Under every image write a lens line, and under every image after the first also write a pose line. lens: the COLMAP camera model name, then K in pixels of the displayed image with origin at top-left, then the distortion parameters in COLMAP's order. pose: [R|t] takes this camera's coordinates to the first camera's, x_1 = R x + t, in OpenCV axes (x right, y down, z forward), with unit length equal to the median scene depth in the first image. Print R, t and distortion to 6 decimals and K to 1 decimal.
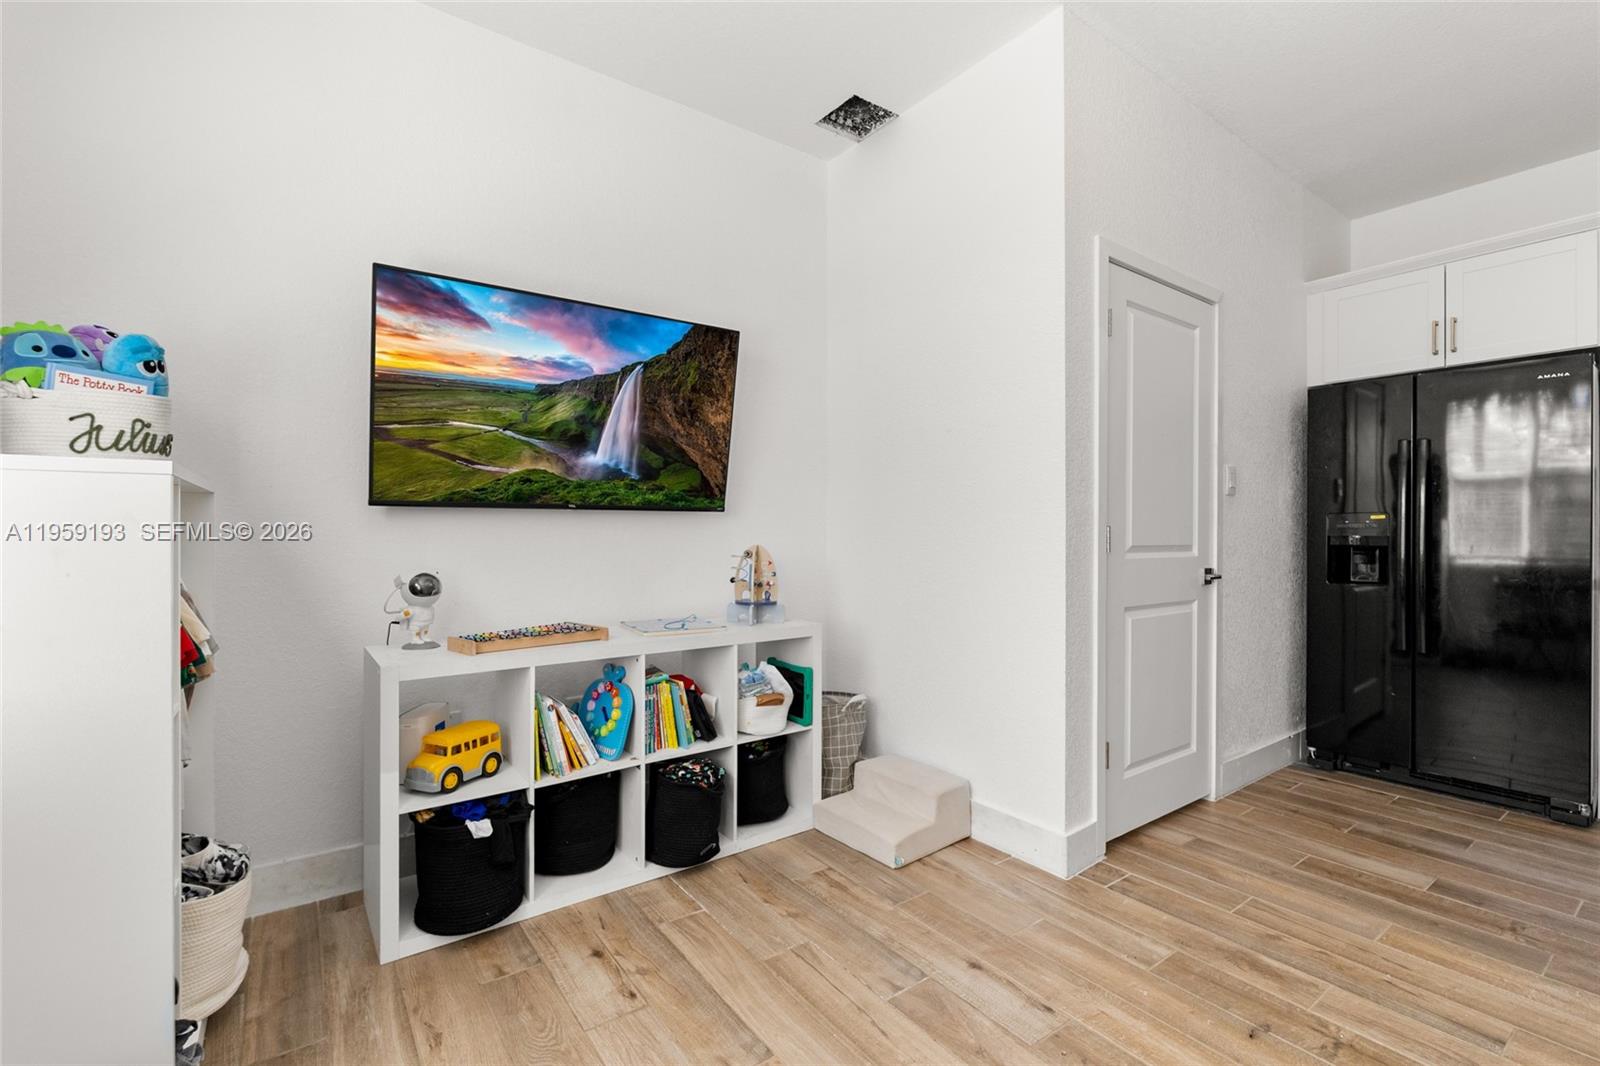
lens RADIAL K [[720.4, 0, 806.1], [0, 720.4, 524.3], [0, 0, 1]] dist [-0.002707, 0.000066]
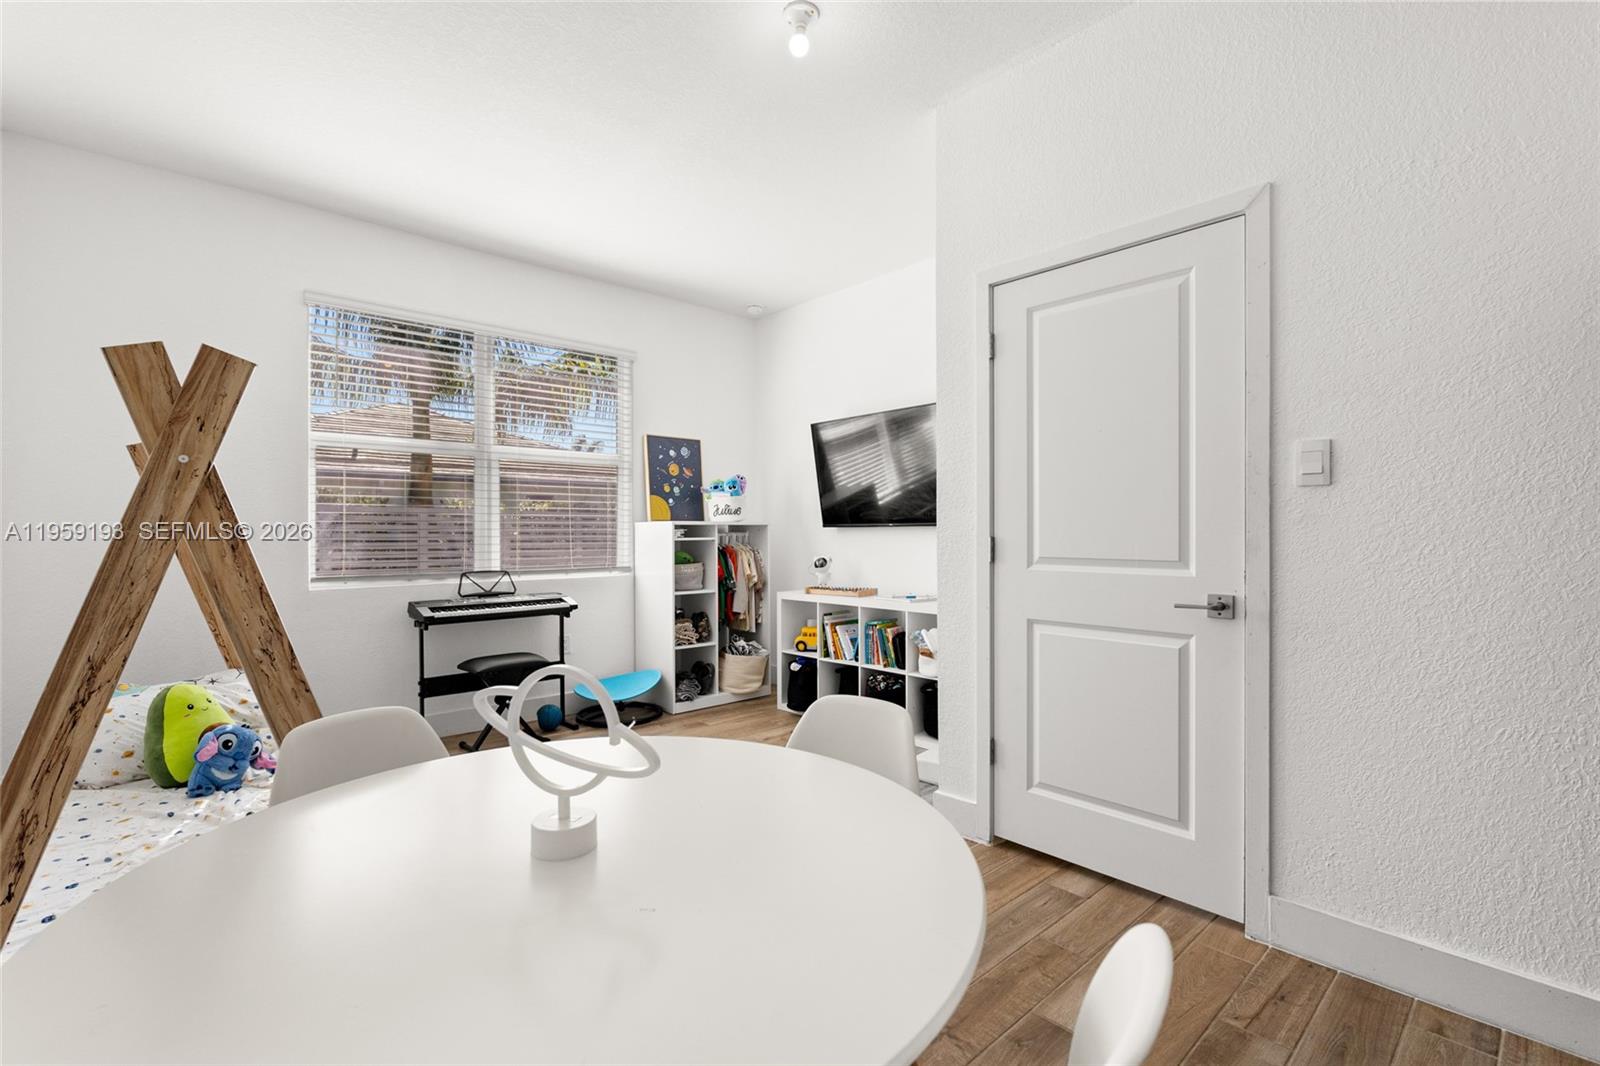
lens RADIAL K [[720.4, 0, 806.1], [0, 720.4, 524.3], [0, 0, 1]] dist [-0.002707, 0.000066]
pose [[0.103871, -0.019672, -0.994396, 1.712976], [-0.000061, 0.999804, -0.019785, 0.007203], [0.994591, 0.002116, 0.103849, 0.724587]]
